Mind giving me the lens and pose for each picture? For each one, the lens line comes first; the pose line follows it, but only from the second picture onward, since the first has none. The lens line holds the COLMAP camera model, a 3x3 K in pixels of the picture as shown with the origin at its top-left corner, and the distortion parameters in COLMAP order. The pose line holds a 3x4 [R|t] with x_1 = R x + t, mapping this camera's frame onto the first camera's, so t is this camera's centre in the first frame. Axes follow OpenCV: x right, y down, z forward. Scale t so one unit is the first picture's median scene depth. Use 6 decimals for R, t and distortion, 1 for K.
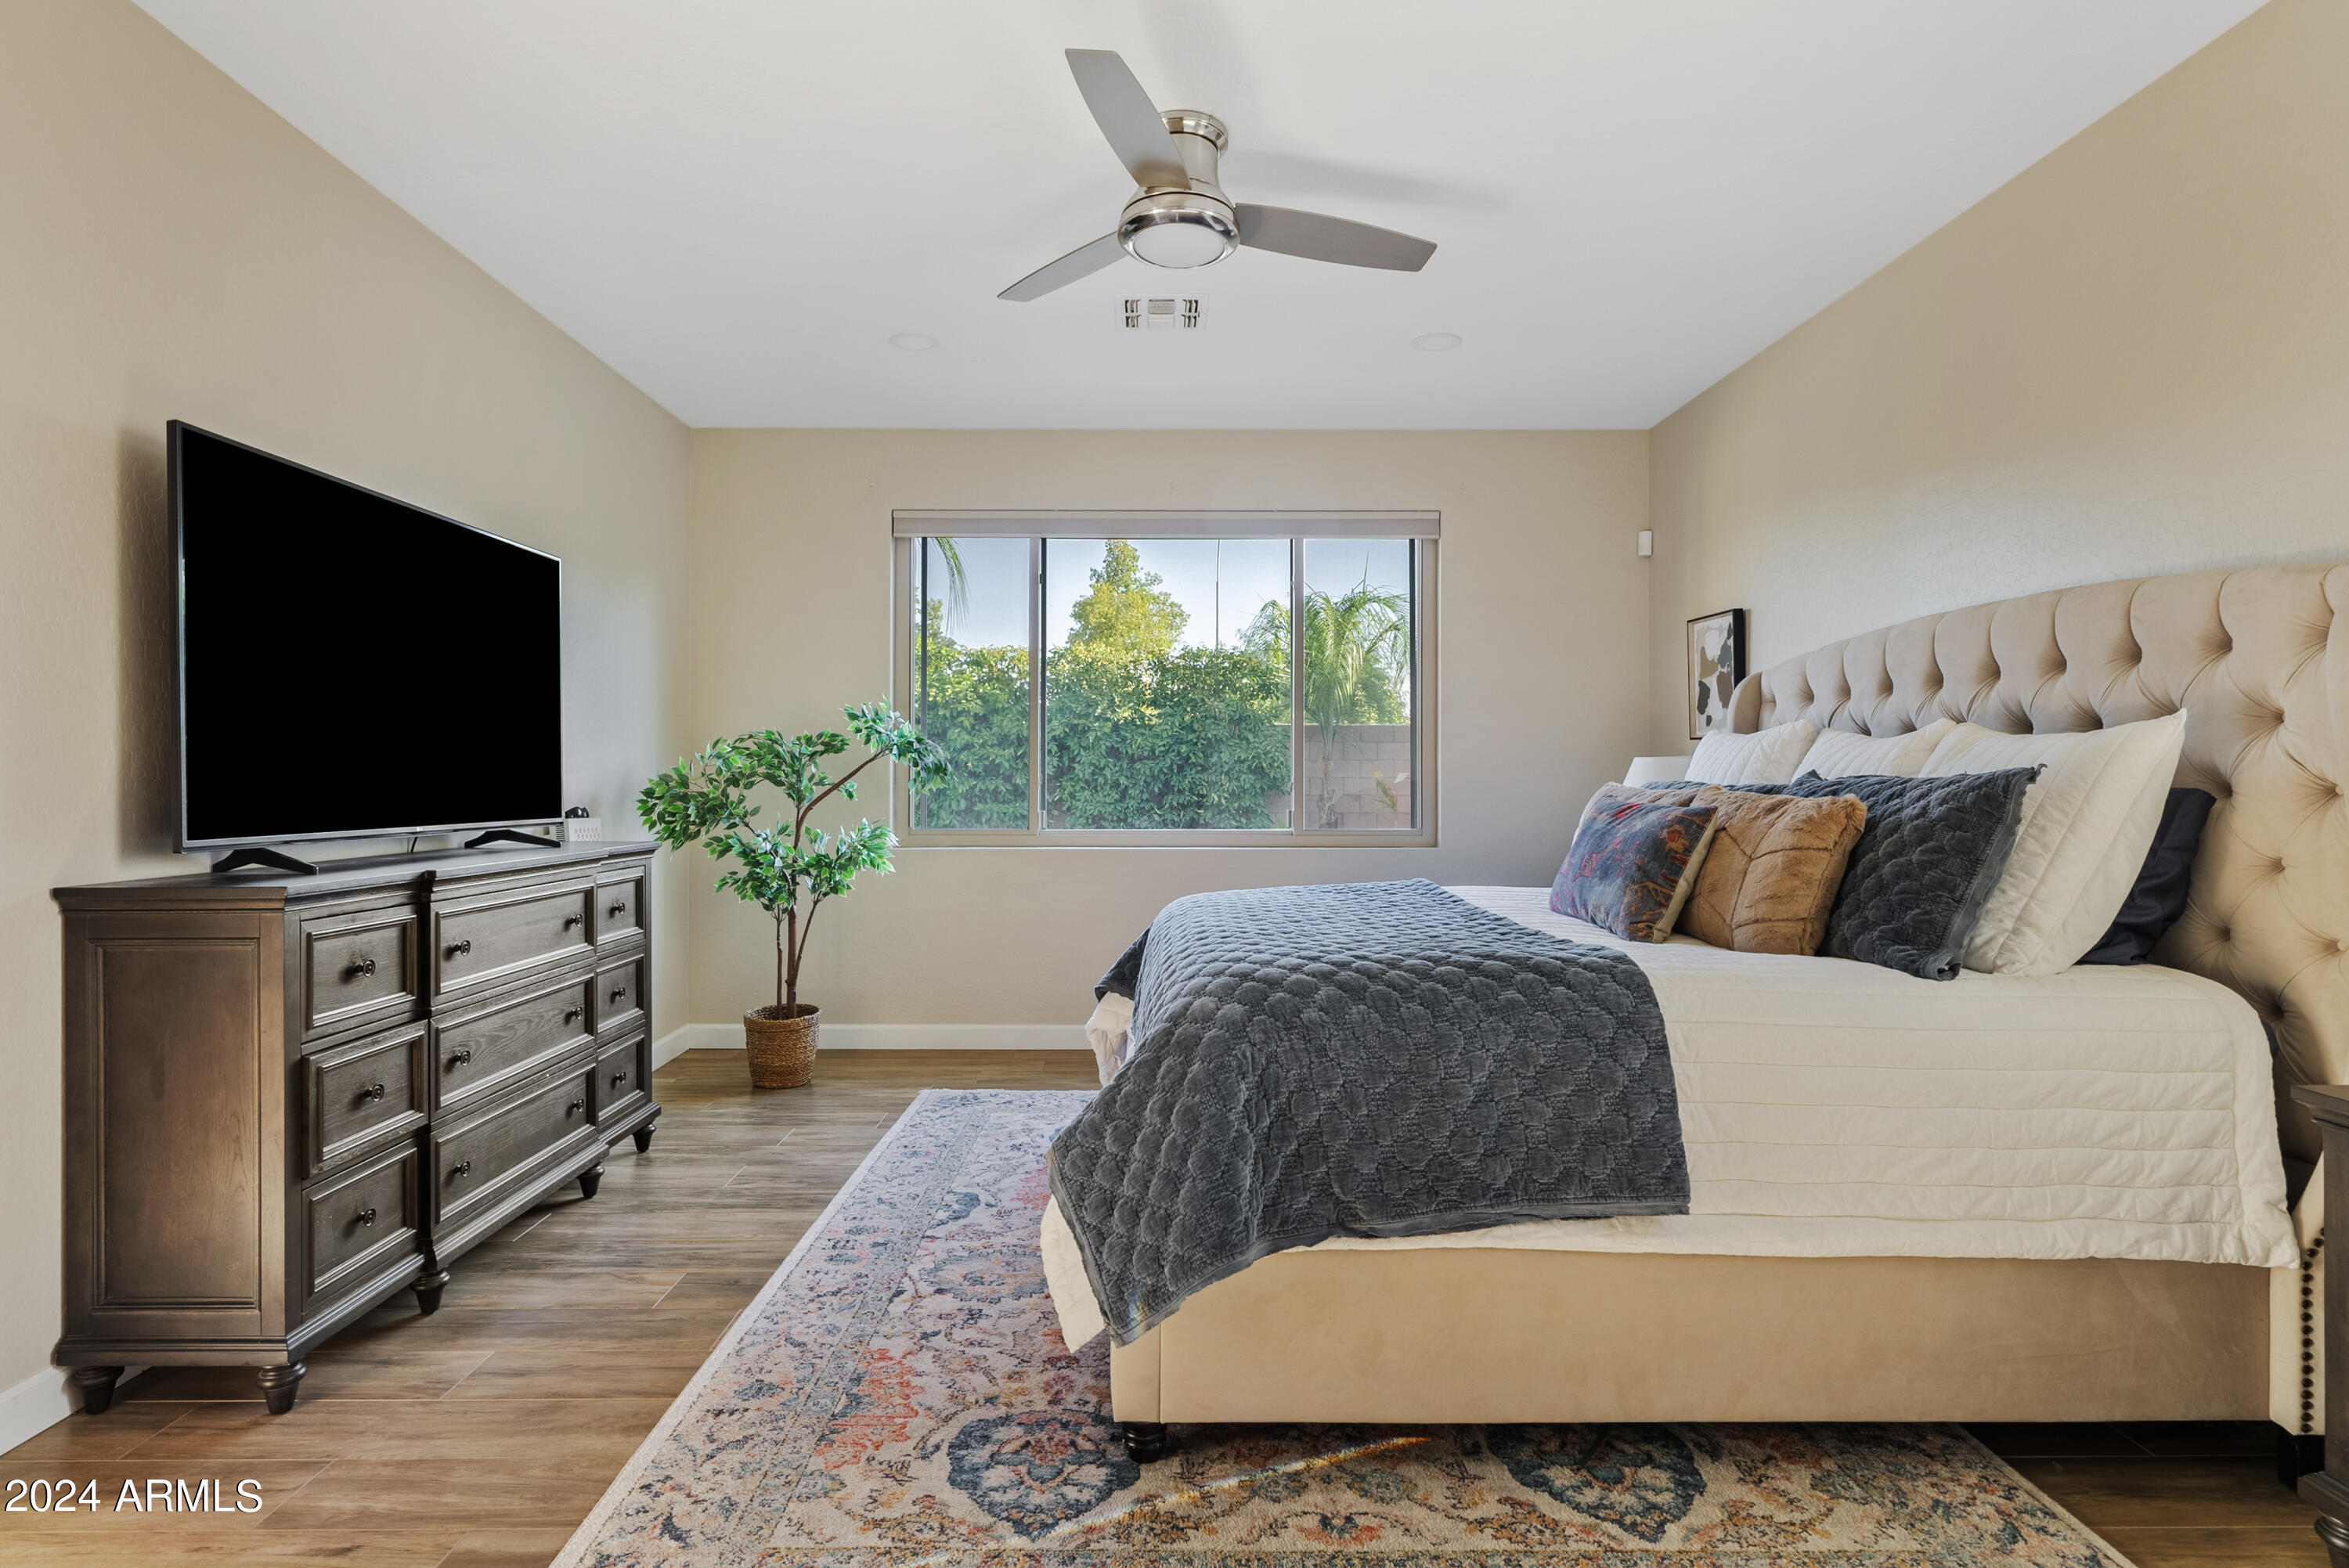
lens RADIAL K [[1212.4, 0, 1171.7], [0, 1212.4, 784.9], [0, 0, 1]] dist [-0.004446, 0.002088]
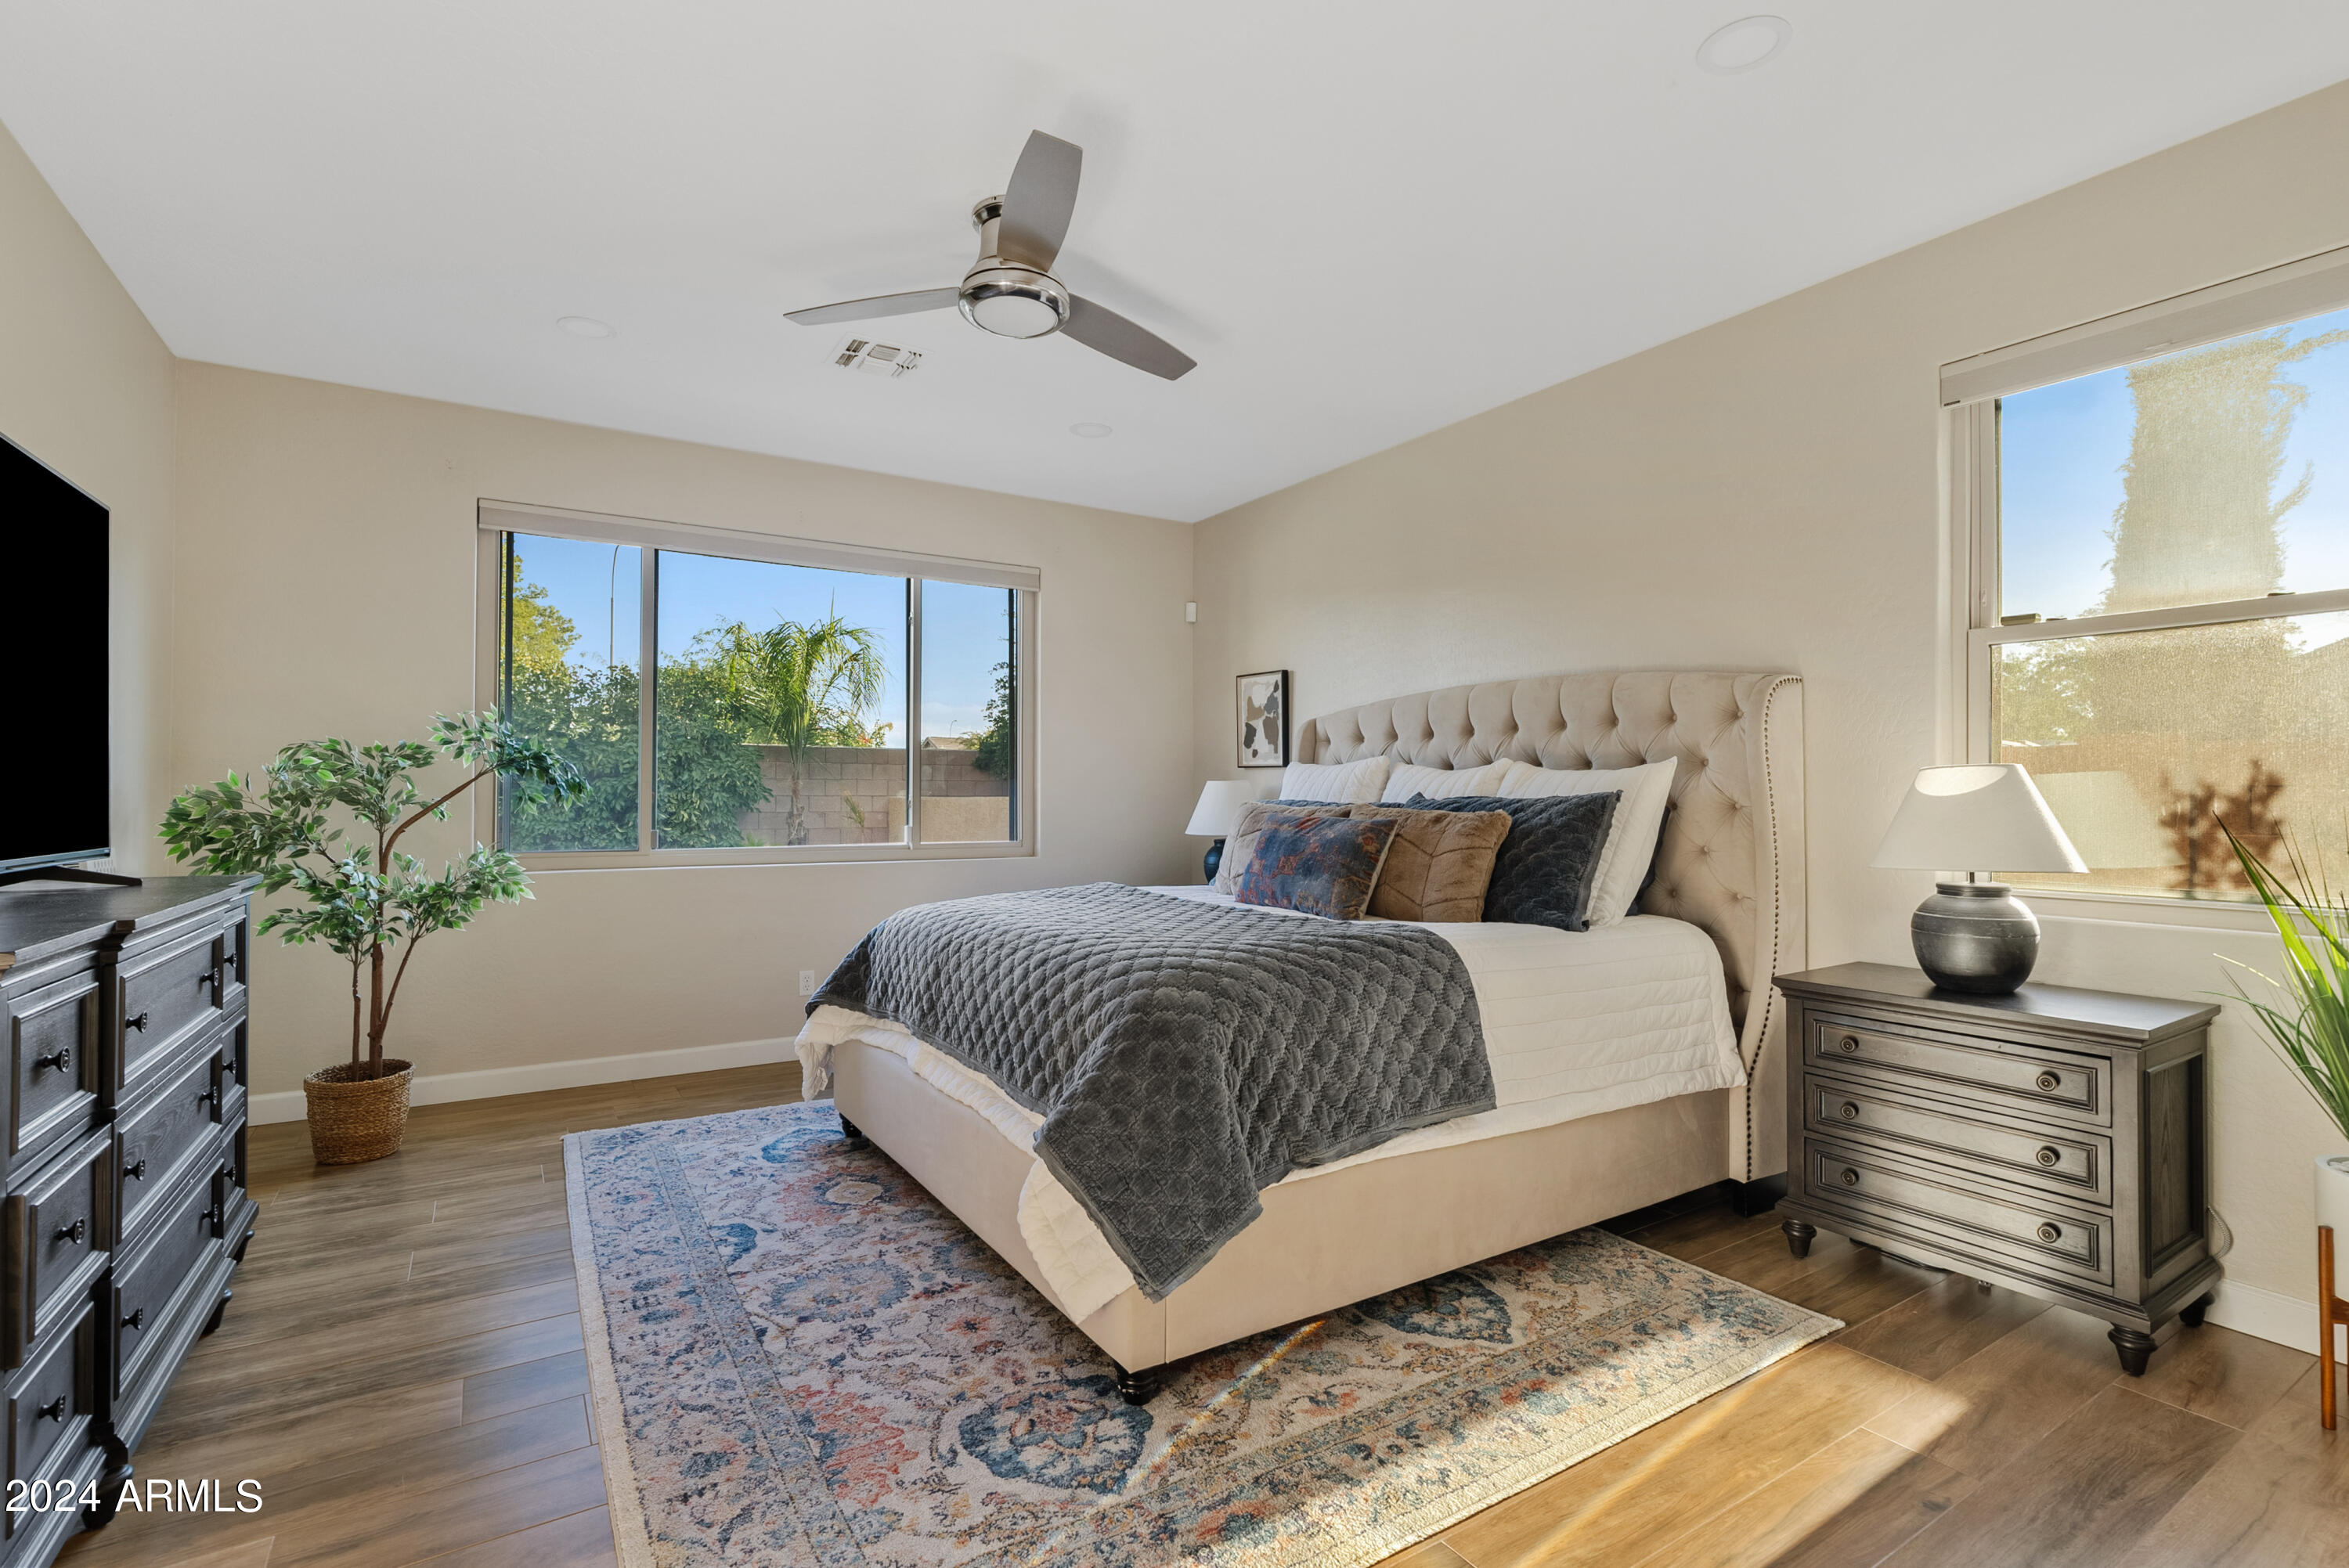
lens RADIAL K [[1076.6, 0, 1180.3], [0, 1076.6, 788.2], [0, 0, 1]] dist [-0.008033, 0.003470]
pose [[0.847016, 0.006098, 0.531532, -0.408657], [0.000700, 0.999921, -0.012587, -0.001768], [-0.531567, 0.011034, 0.846945, 0.097661]]
